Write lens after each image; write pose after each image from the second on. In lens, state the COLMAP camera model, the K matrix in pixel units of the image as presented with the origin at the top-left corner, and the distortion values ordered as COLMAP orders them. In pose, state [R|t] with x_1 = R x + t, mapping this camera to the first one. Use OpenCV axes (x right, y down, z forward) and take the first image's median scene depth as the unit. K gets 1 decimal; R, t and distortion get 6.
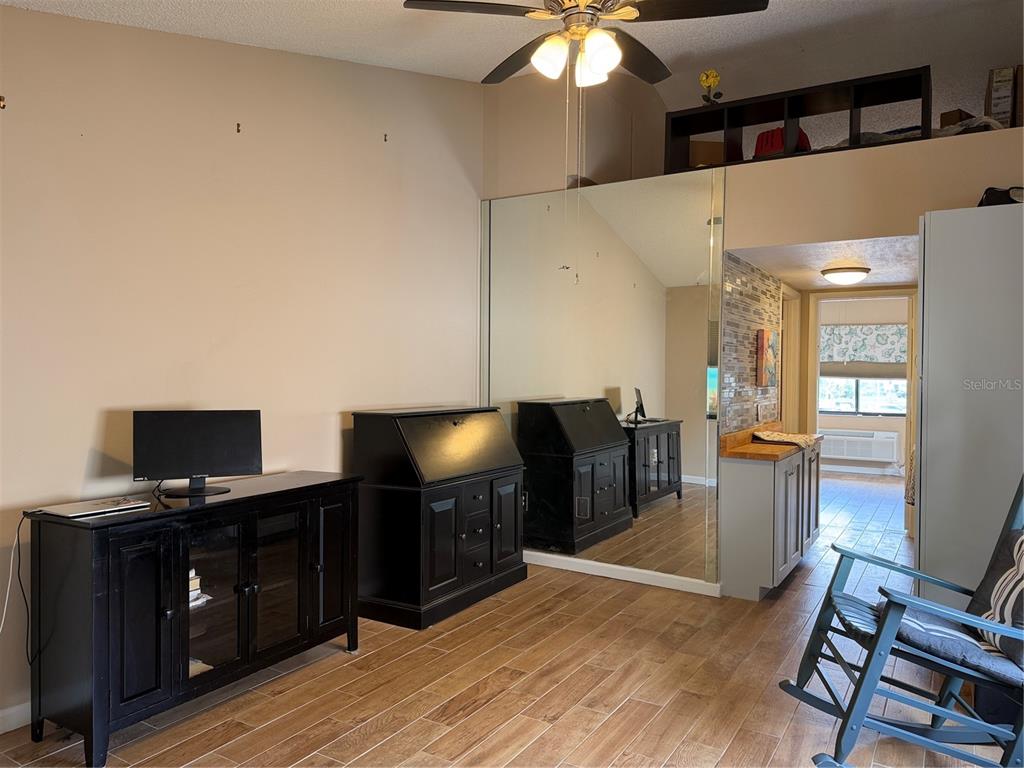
lens RADIAL K [[725.7, 0, 506.3], [0, 725.7, 383.4], [0, 0, 1]] dist [0.028405, -0.030780]
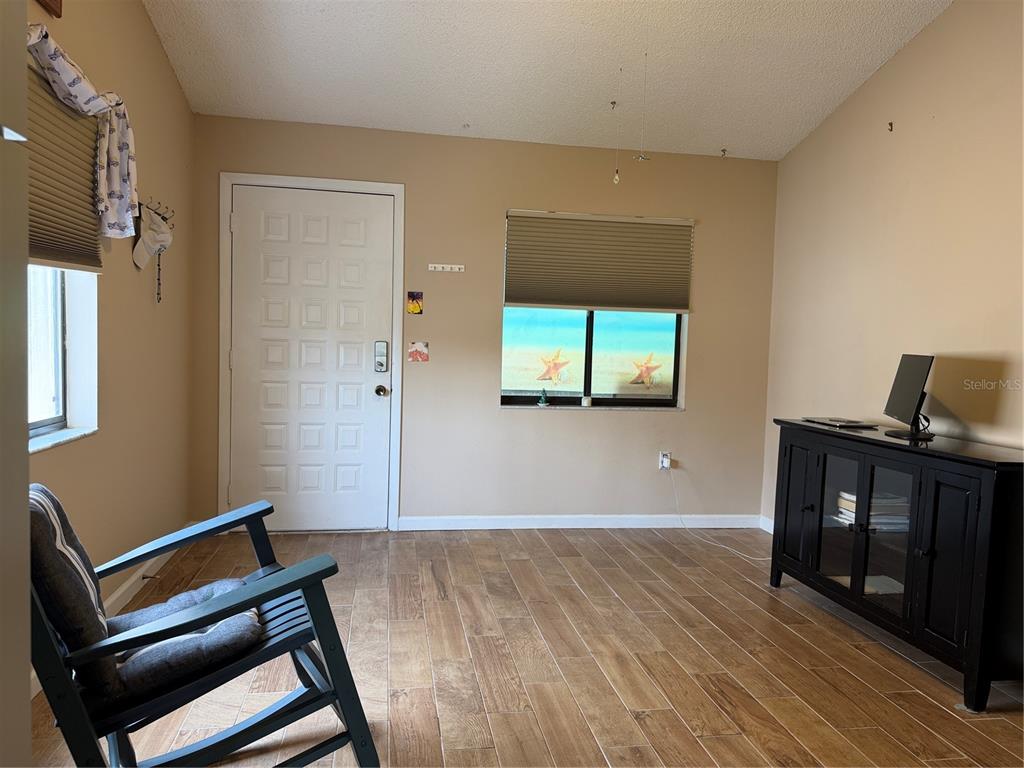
lens RADIAL K [[717.8, 0, 514.5], [0, 717.8, 386.6], [0, 0, 1]] dist [0.153470, -0.250813]
pose [[-0.744522, 0.006048, -0.667571, 0.538637], [-0.049410, 0.996717, 0.064135, 0.035132], [0.665767, 0.080735, -0.741779, 1.123203]]
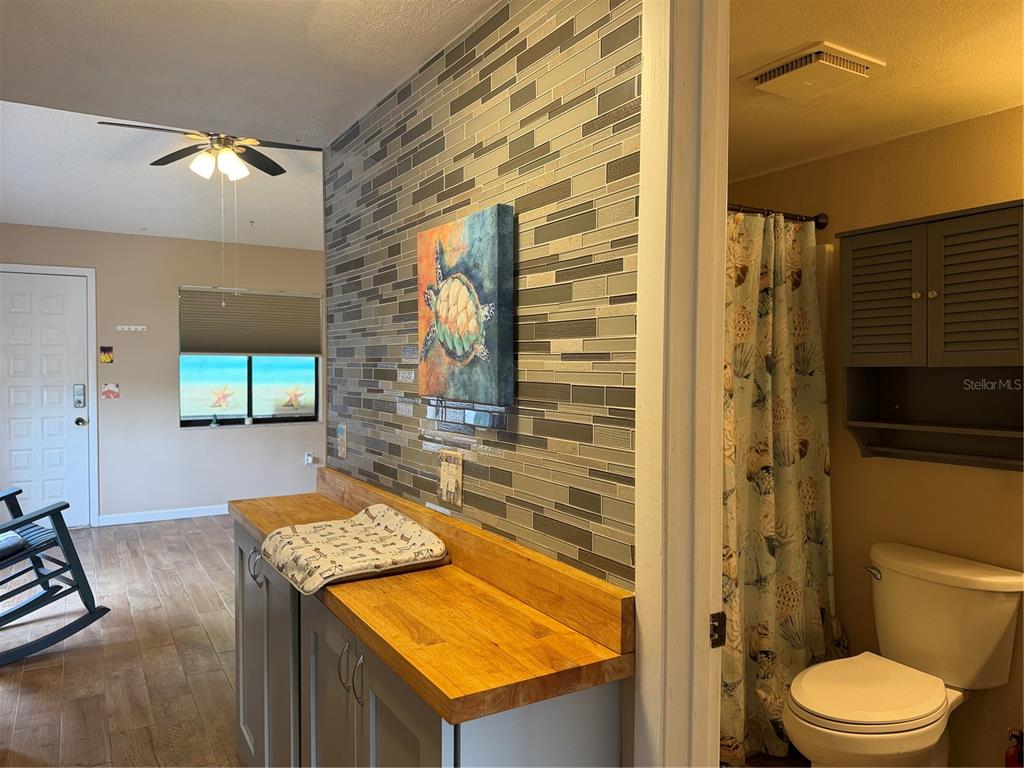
lens RADIAL K [[735.5, 0, 512.0], [0, 735.5, 384.0], [0, 0, 1]] dist [0.004708, -0.002729]
pose [[-0.461478, 0.013192, -0.887053, 0.886889], [-0.023894, 0.999342, 0.027292, -0.017535], [0.886830, 0.033790, -0.460860, 1.652055]]
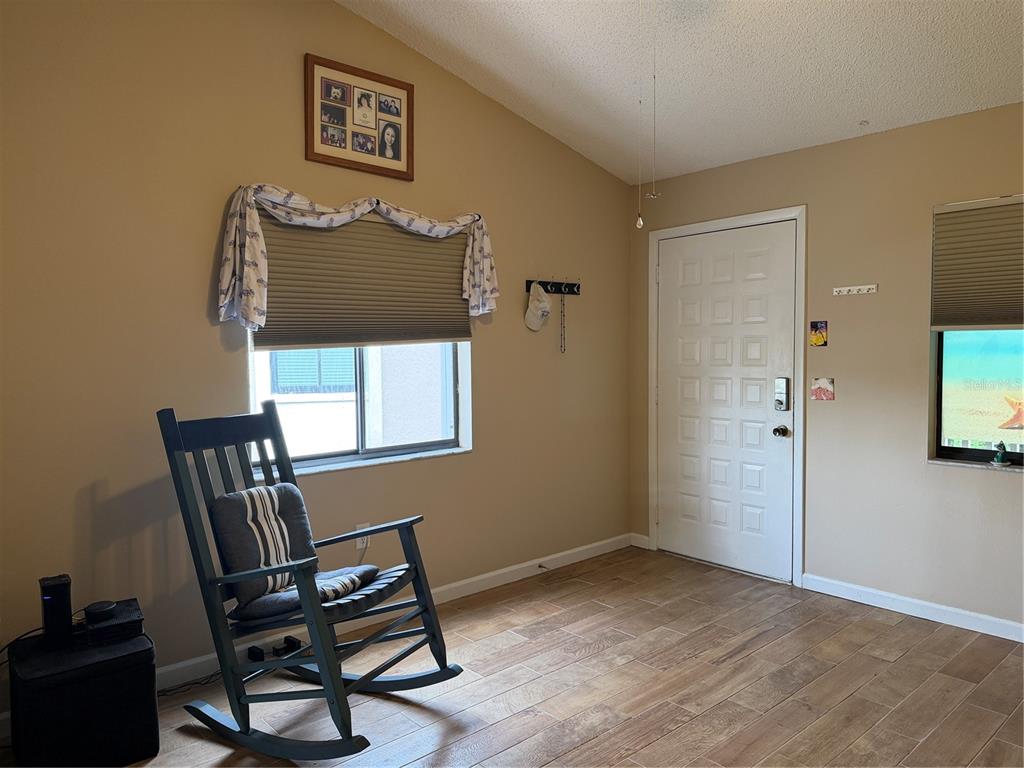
lens RADIAL K [[729.0, 0, 499.4], [0, 729.0, 379.3], [0, 0, 1]] dist [0.064428, -0.093974]
pose [[-0.955652, -0.012271, 0.294243, 0.012165], [0.007037, 0.997895, 0.064471, -0.022295], [-0.294415, 0.063683, -0.953553, 1.277590]]
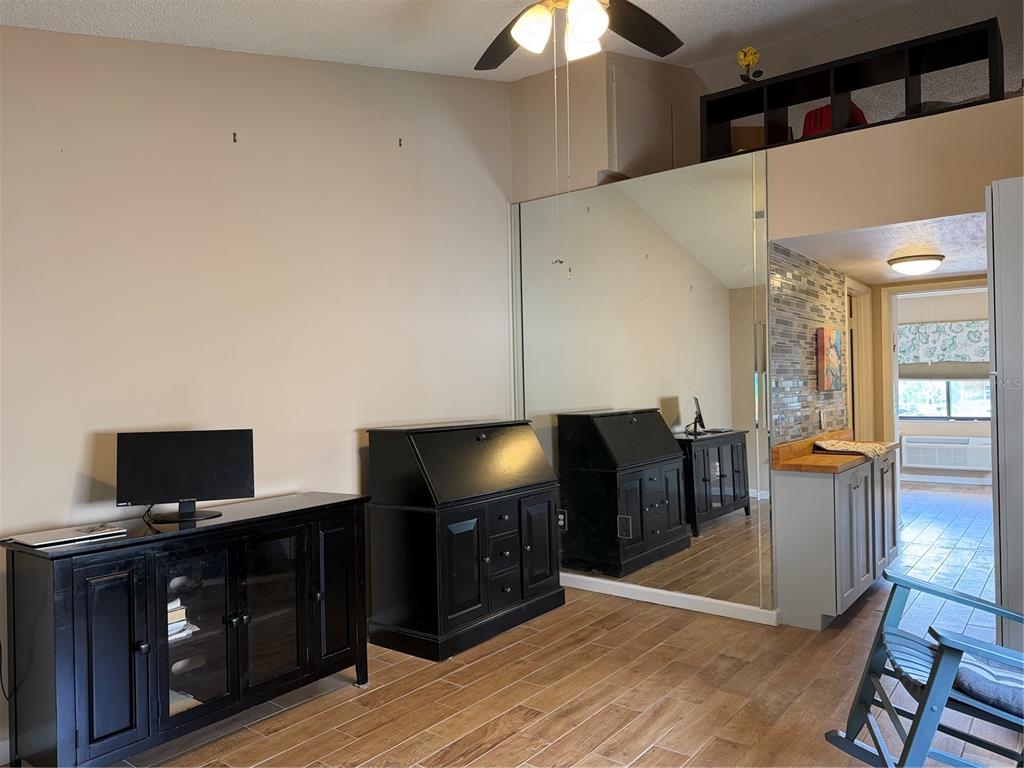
lens RADIAL K [[728.8, 0, 510.7], [0, 728.8, 386.5], [0, 0, 1]] dist [0.002300, 0.002018]
pose [[0.993987, -0.029364, -0.105485, 0.082534], [0.027606, 0.999455, -0.018086, 0.006462], [0.105958, 0.015066, 0.994256, 0.077758]]
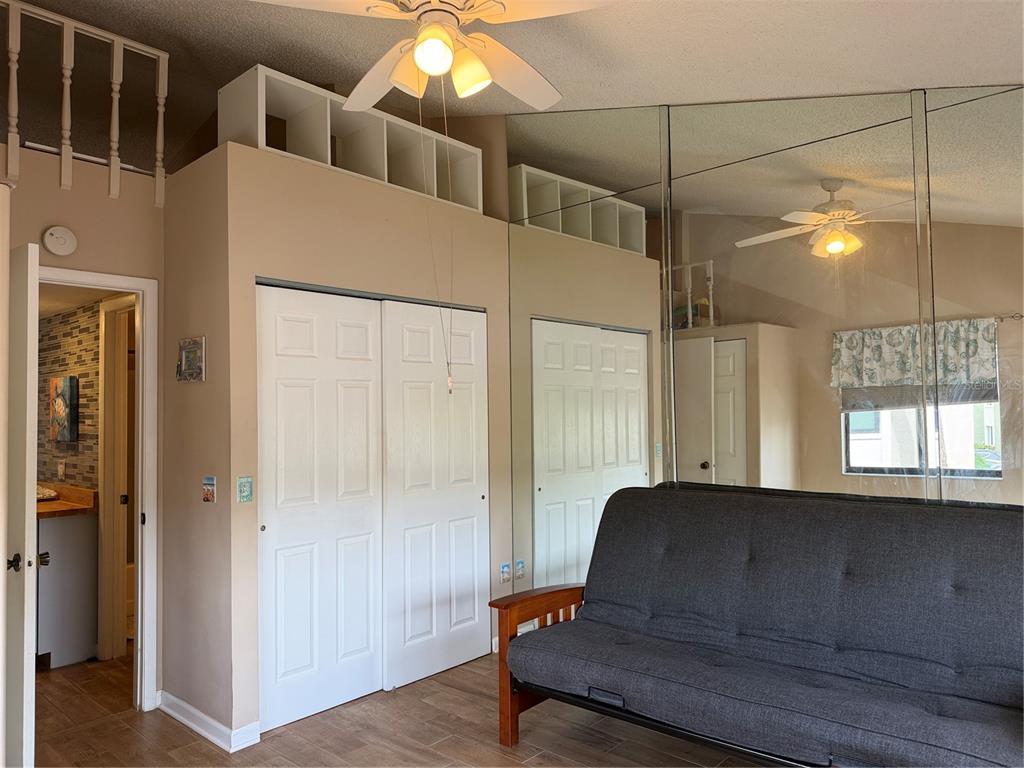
lens RADIAL K [[725.7, 0, 506.3], [0, 725.7, 383.4], [0, 0, 1]] dist [0.028405, -0.030780]
pose [[-0.186186, -0.047569, -0.981362, 1.587467], [-0.005816, 0.998863, -0.047314, -0.037458], [0.982497, -0.003102, -0.186251, 2.390427]]
